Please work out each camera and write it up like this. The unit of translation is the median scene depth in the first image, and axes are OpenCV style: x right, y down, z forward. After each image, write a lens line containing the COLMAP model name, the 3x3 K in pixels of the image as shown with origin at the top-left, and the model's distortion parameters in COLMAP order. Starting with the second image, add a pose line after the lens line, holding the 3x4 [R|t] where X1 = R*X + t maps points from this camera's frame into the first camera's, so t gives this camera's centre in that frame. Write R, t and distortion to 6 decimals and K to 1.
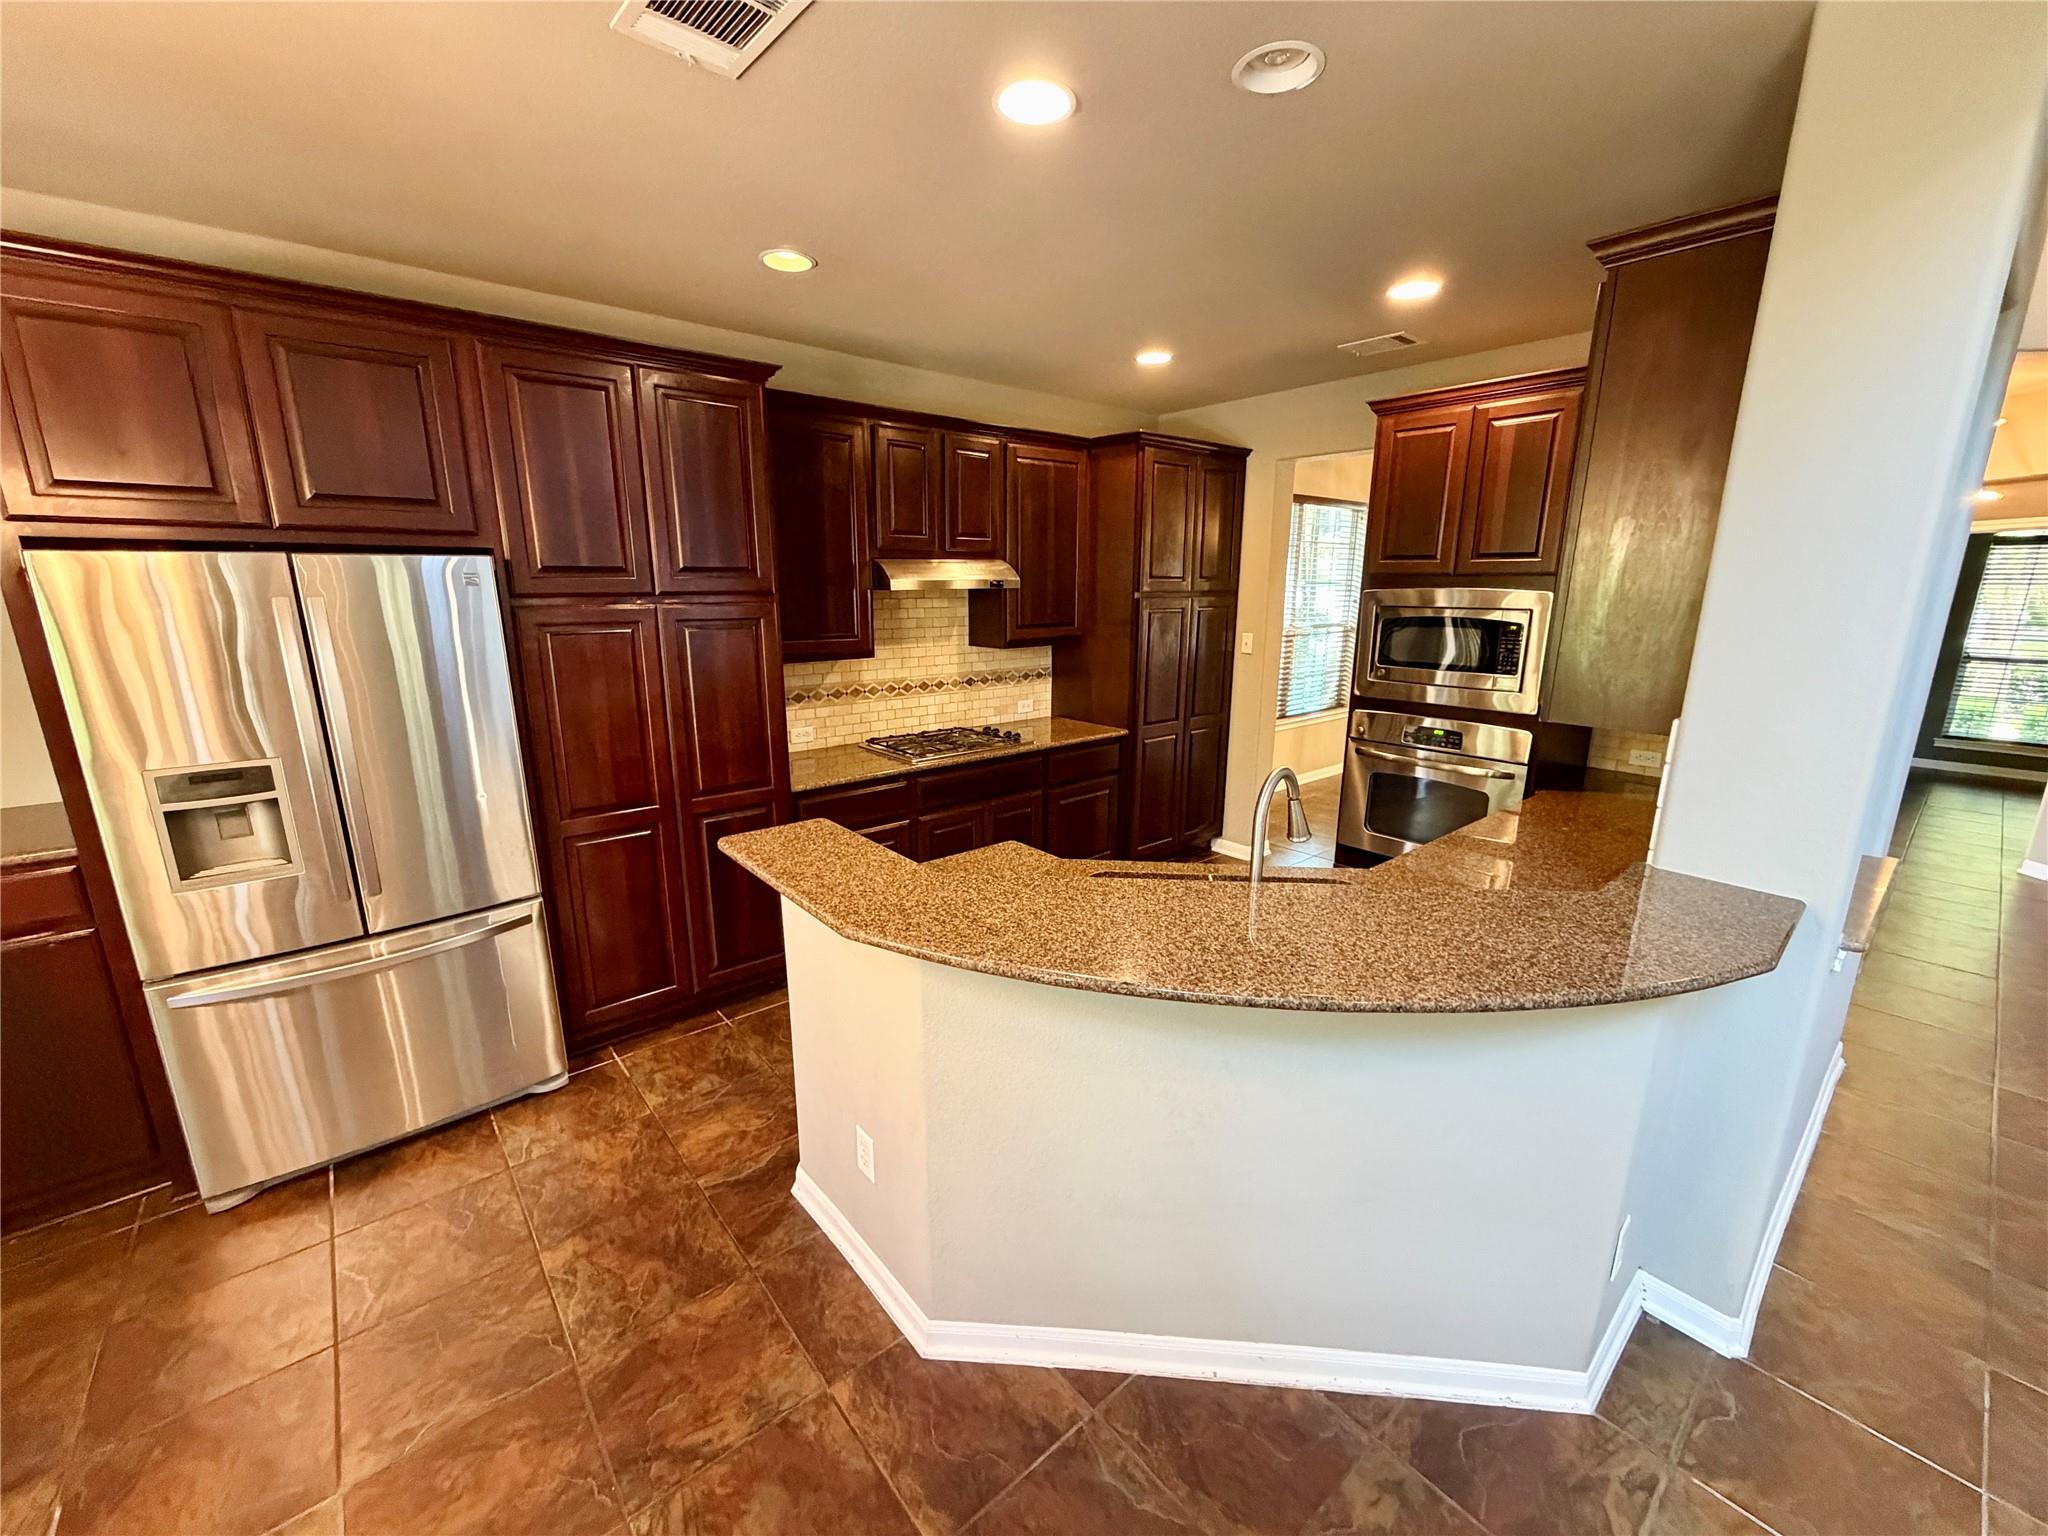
lens RADIAL K [[816.1, 0, 1020.3], [0, 816.1, 771.4], [0, 0, 1]] dist [-0.000318, -0.000167]
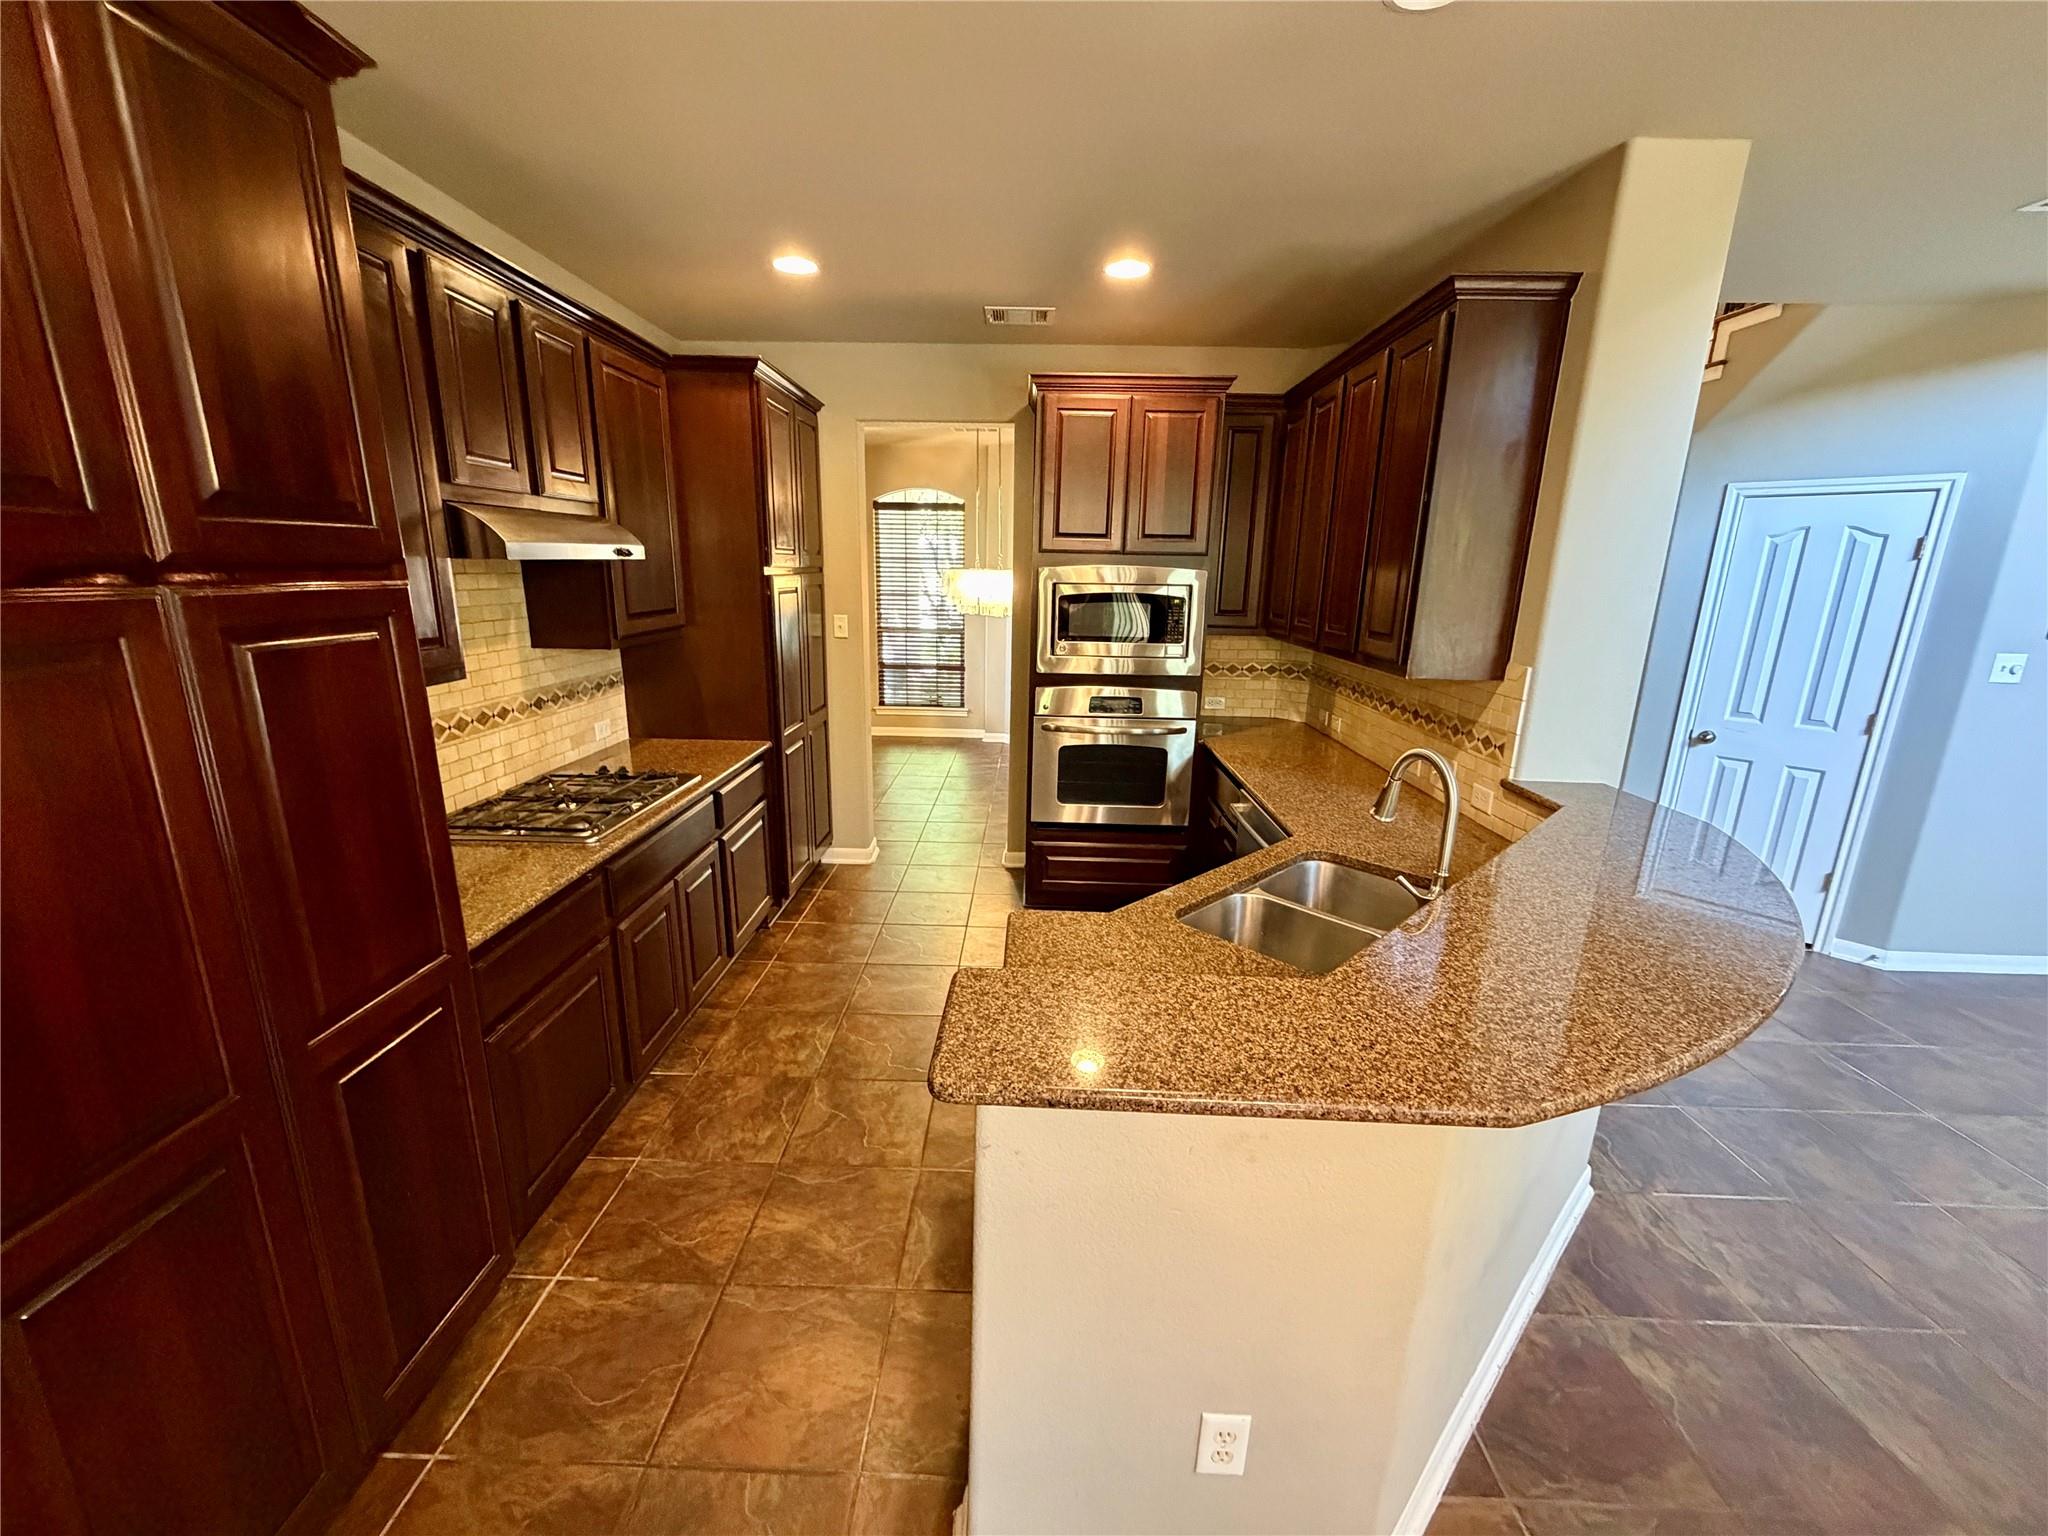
lens RADIAL K [[816.1, 0, 1024.4], [0, 816.1, 771.1], [0, 0, 1]] dist [-0.000318, -0.000167]
pose [[0.663803, -0.172571, 0.727726, -0.501027], [0.154070, 0.983698, 0.092735, -0.100698], [-0.731867, 0.050563, 0.679569, 0.489222]]
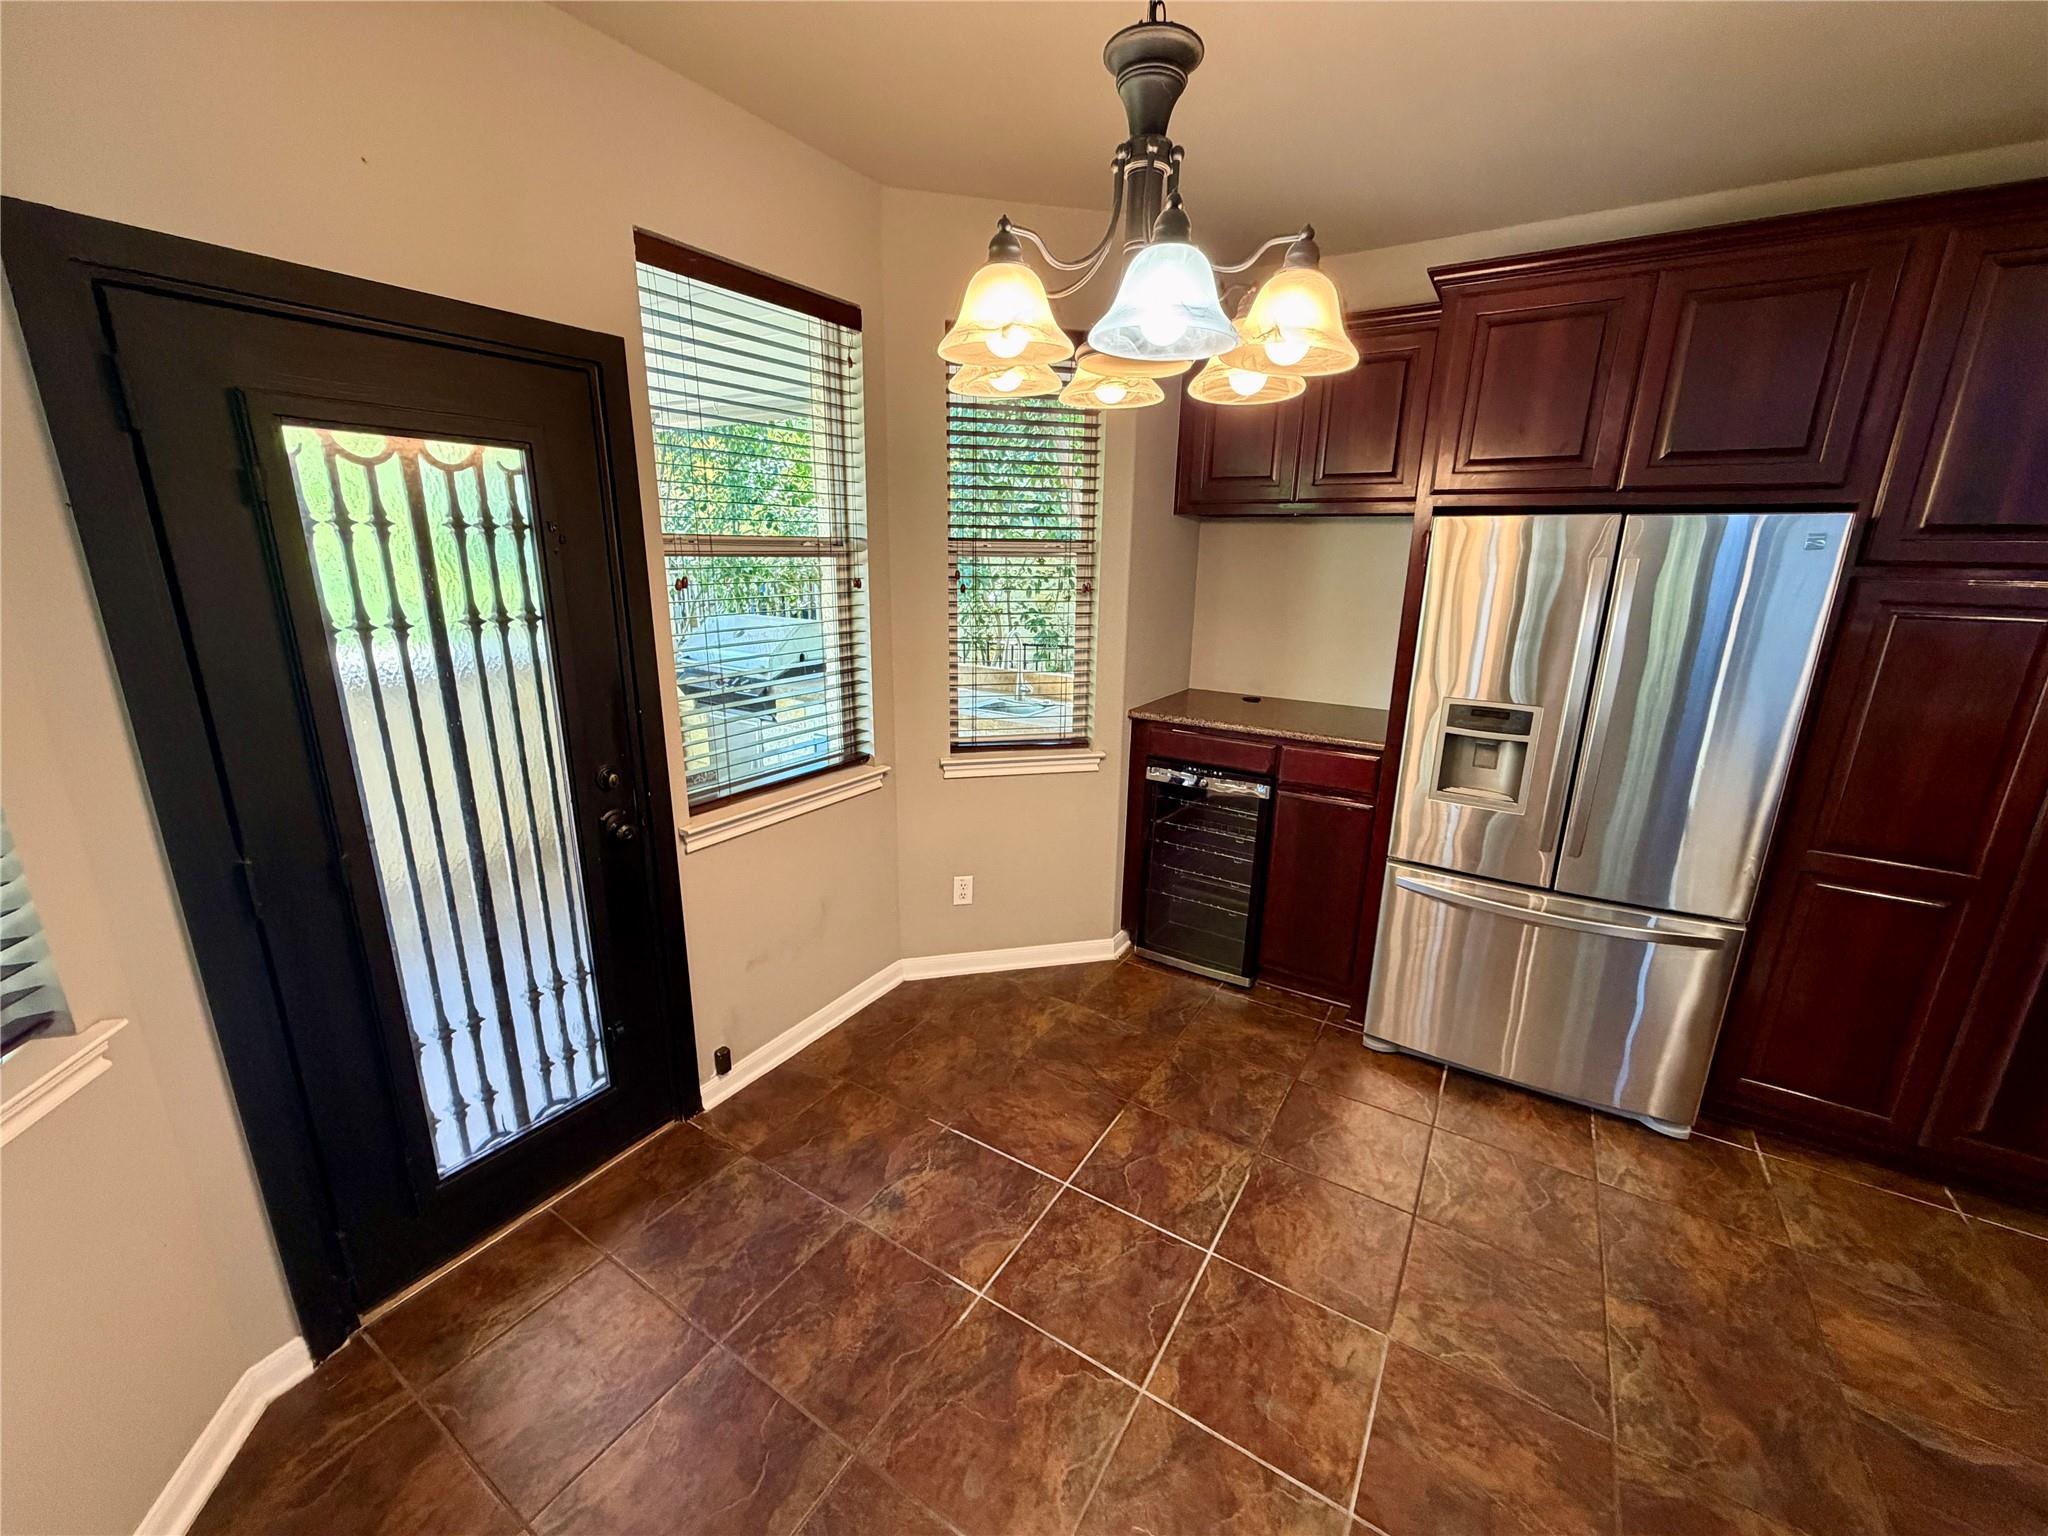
lens RADIAL K [[816.1, 0, 1010.2], [0, 816.1, 771.2], [0, 0, 1]] dist [-0.000318, -0.000167]
pose [[0.290967, 0.256785, -0.921629, -0.077965], [-0.231089, 0.953649, 0.192749, 0.015267], [0.928405, 0.156895, 0.336820, -0.004453]]
